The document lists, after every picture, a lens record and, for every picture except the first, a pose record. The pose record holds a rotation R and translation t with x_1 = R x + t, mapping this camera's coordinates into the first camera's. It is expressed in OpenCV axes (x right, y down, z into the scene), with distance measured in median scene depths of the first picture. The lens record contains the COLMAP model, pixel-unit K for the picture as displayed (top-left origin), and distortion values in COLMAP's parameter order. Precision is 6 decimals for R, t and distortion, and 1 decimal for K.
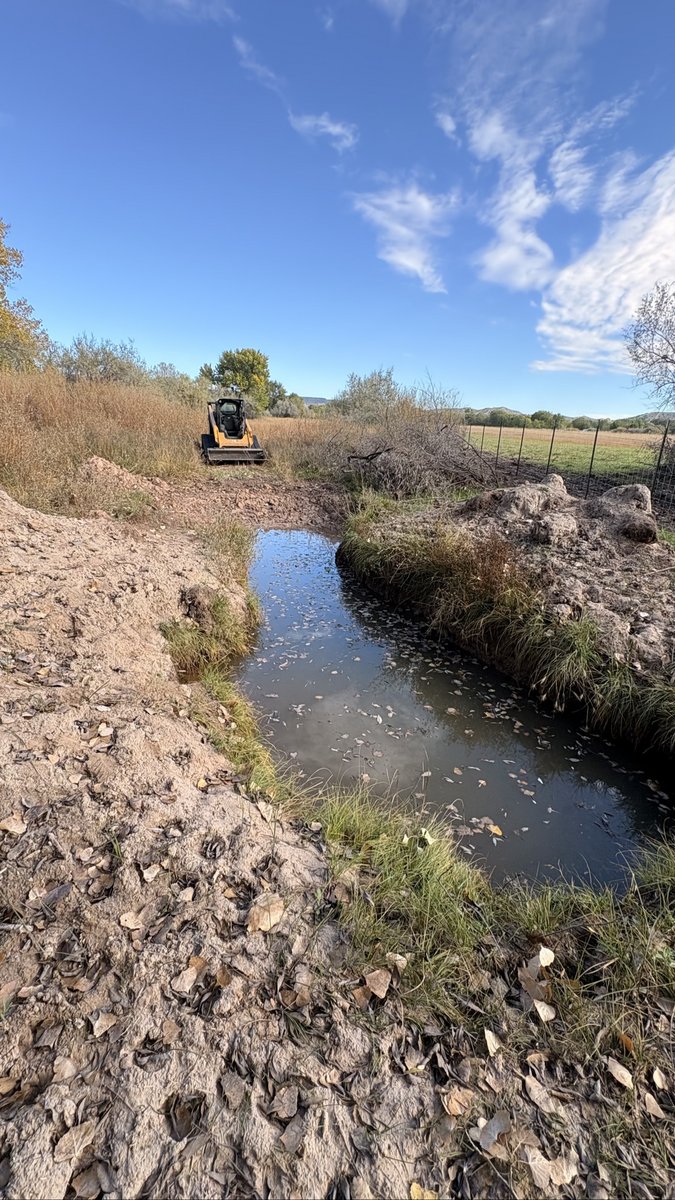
lens RADIAL K [[476.2, 0, 340.2], [0, 476.2, 565.7], [0, 0, 1]] dist [0.001692, -0.000005]
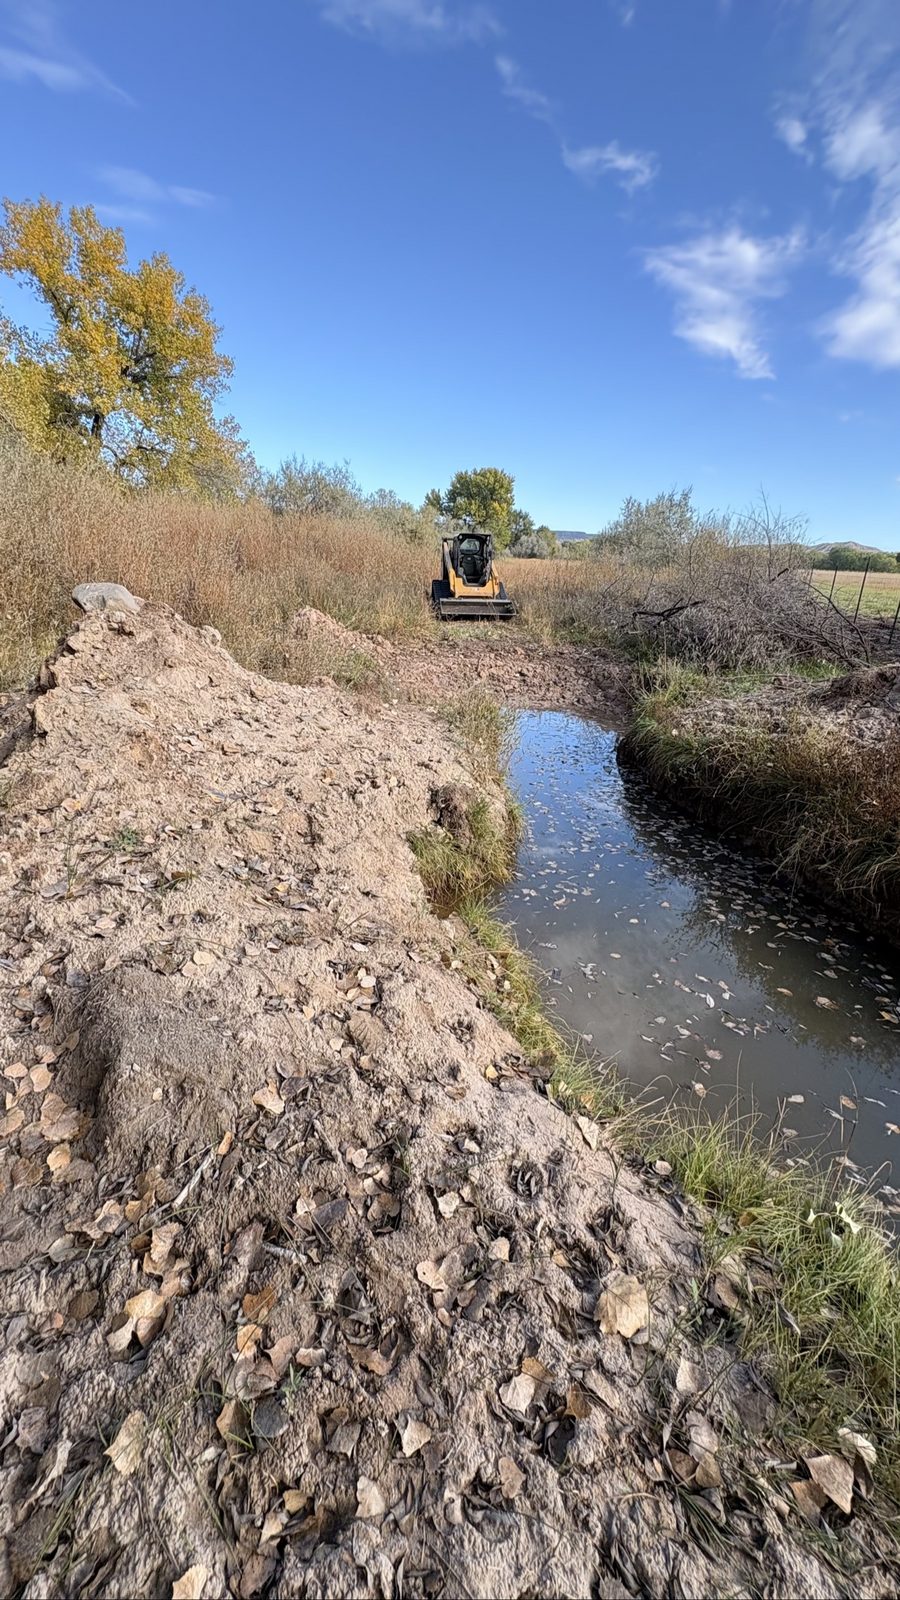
lens RADIAL K [[634.9, 0, 453.6], [0, 634.9, 754.3], [0, 0, 1]] dist [0.001692, -0.000005]
pose [[0.976647, 0.060096, -0.206273, -0.105439], [-0.060671, 0.998152, 0.003540, -0.007948], [0.206104, 0.009058, 0.978488, 0.037337]]
